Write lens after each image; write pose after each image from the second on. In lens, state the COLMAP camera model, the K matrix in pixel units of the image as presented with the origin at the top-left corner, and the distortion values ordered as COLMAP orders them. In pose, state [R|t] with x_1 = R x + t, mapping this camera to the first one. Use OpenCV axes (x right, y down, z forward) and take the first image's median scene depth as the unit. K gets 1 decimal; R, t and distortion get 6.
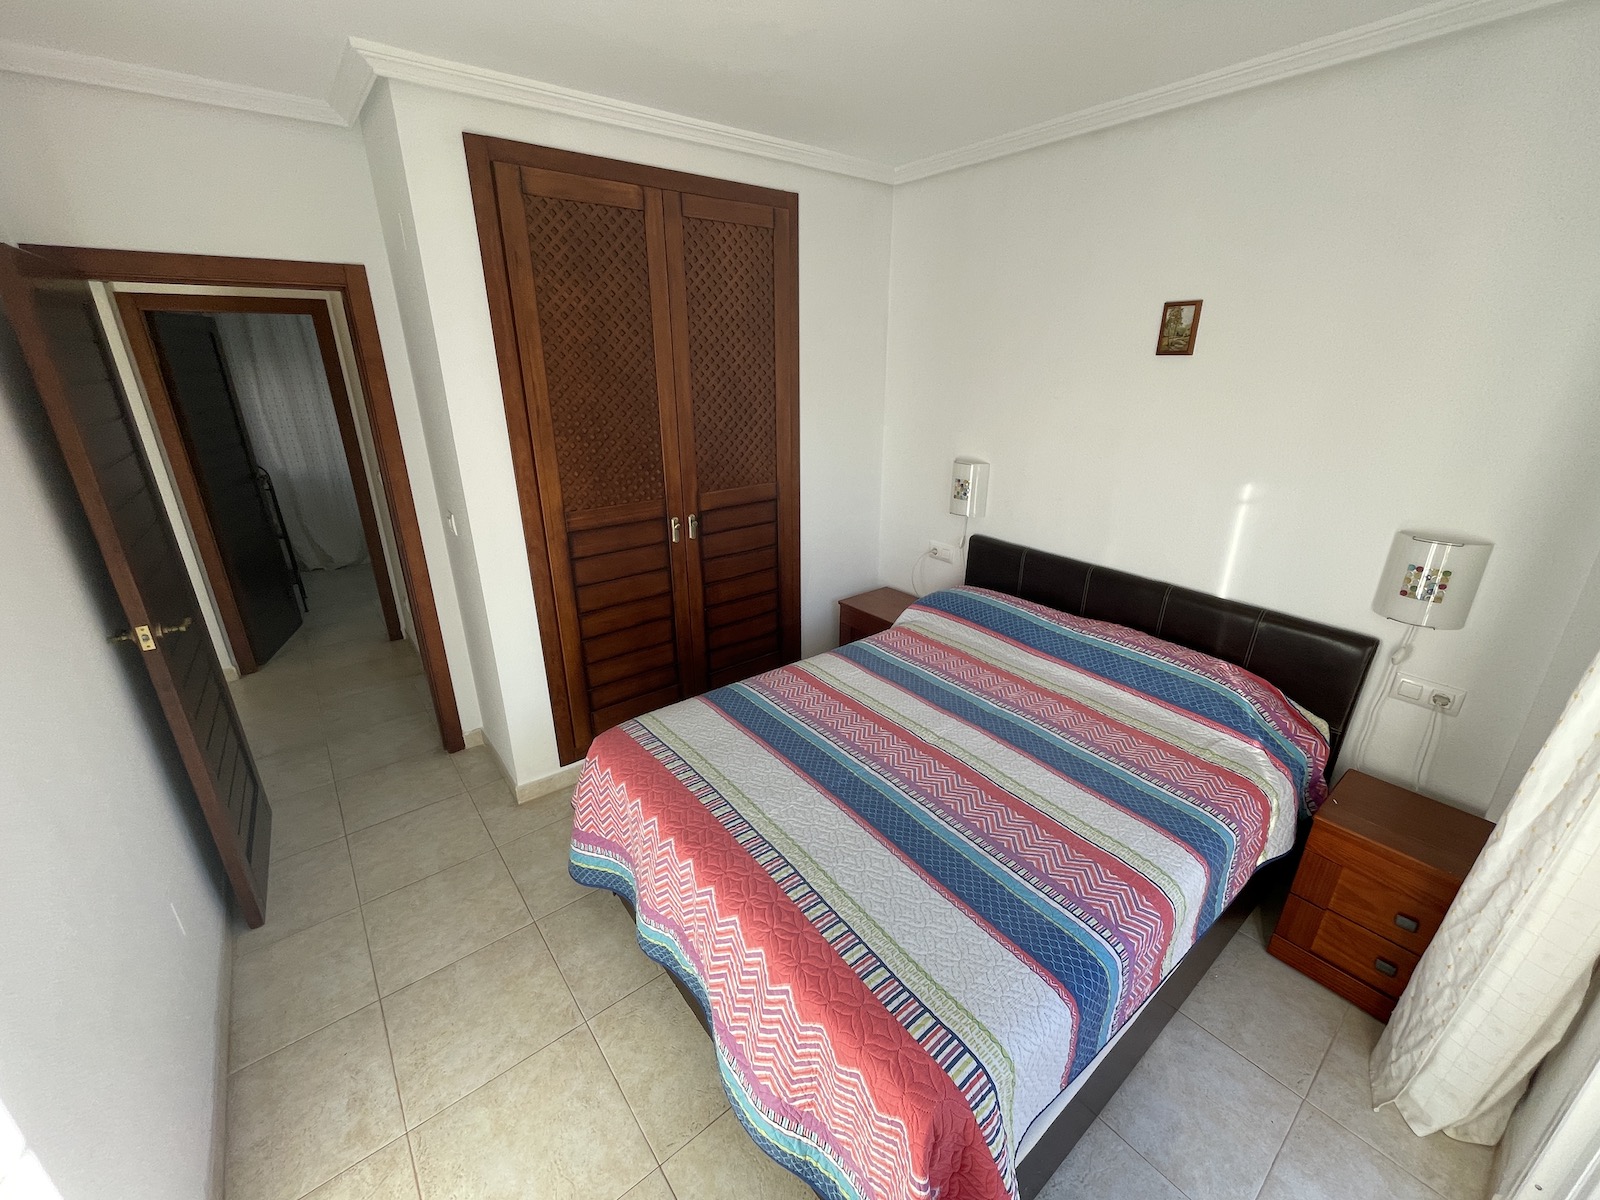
lens RADIAL K [[642.4, 0, 797.9], [0, 642.4, 596.6], [0, 0, 1]] dist [-0.013695, -0.000001]
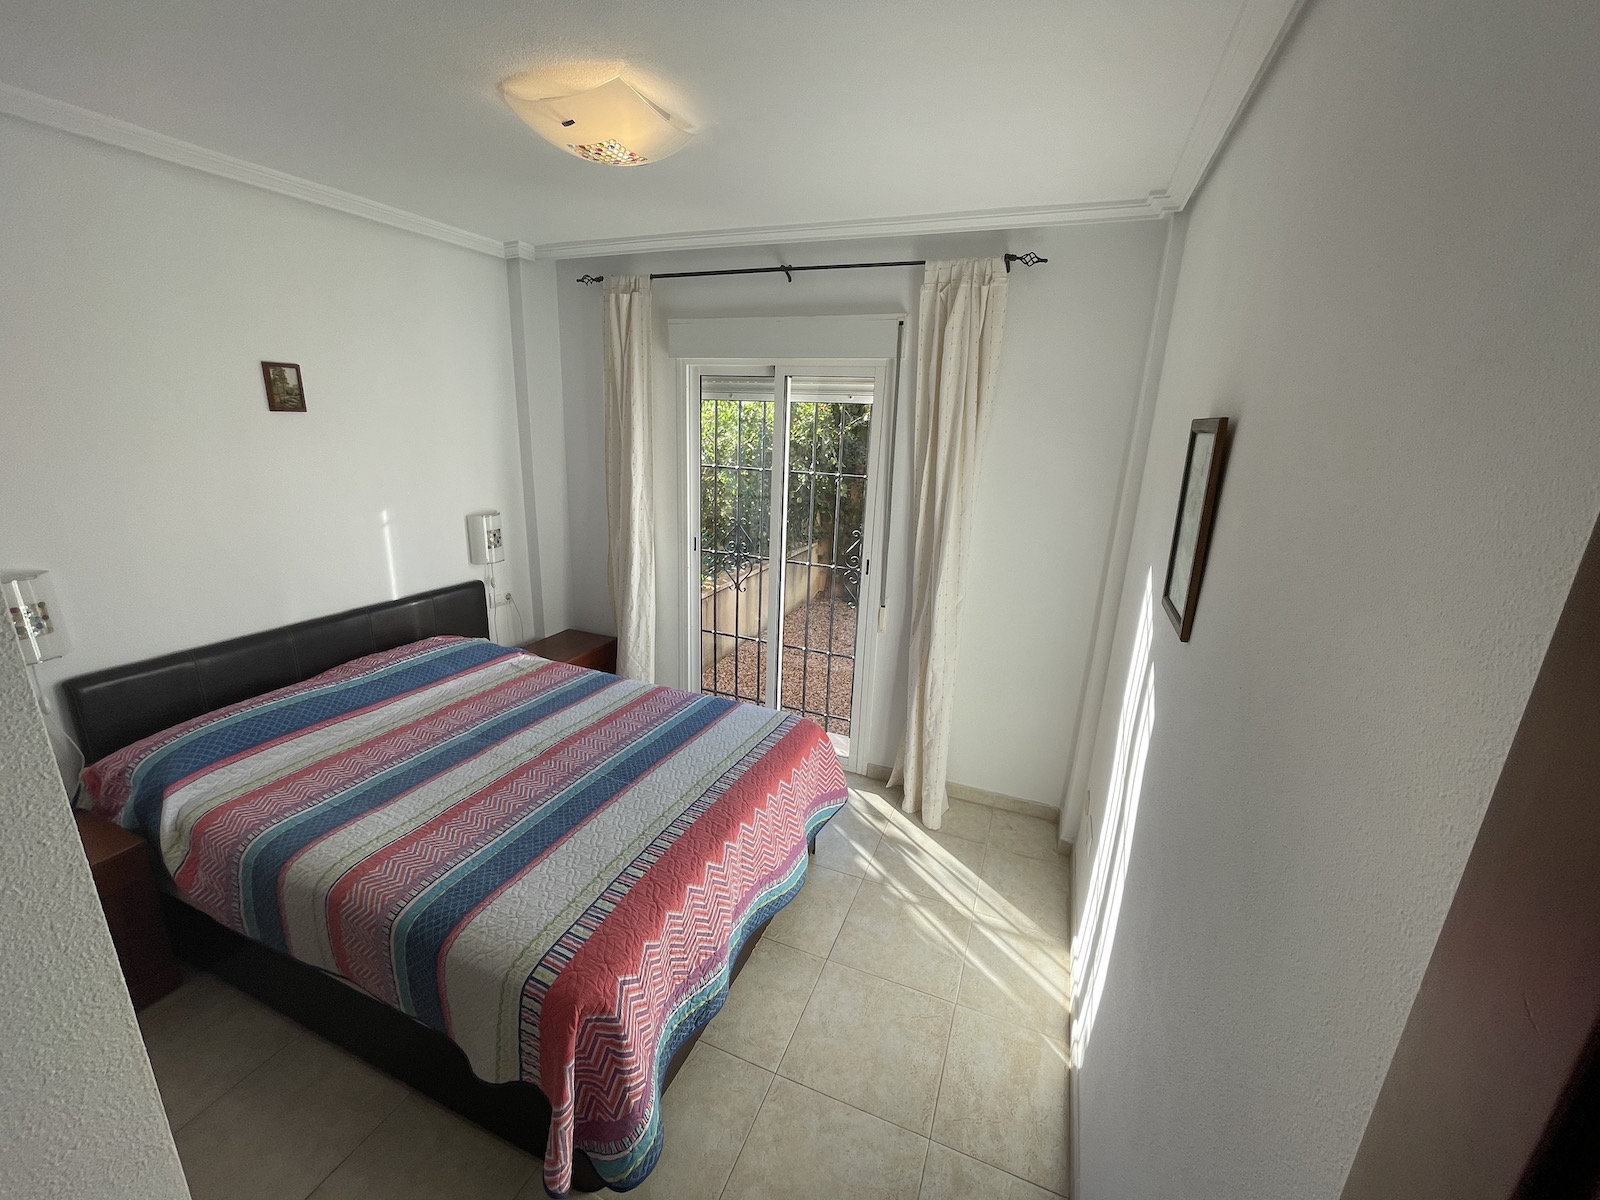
lens RADIAL K [[648.1, 0, 797.9], [0, 648.1, 598.1], [0, 0, 1]] dist [-0.001809, 0.000049]
pose [[-0.494451, -0.253912, 0.831292, -0.844734], [0.261469, 0.868636, 0.420840, -0.351453], [-0.828946, 0.425442, -0.363108, 0.845563]]
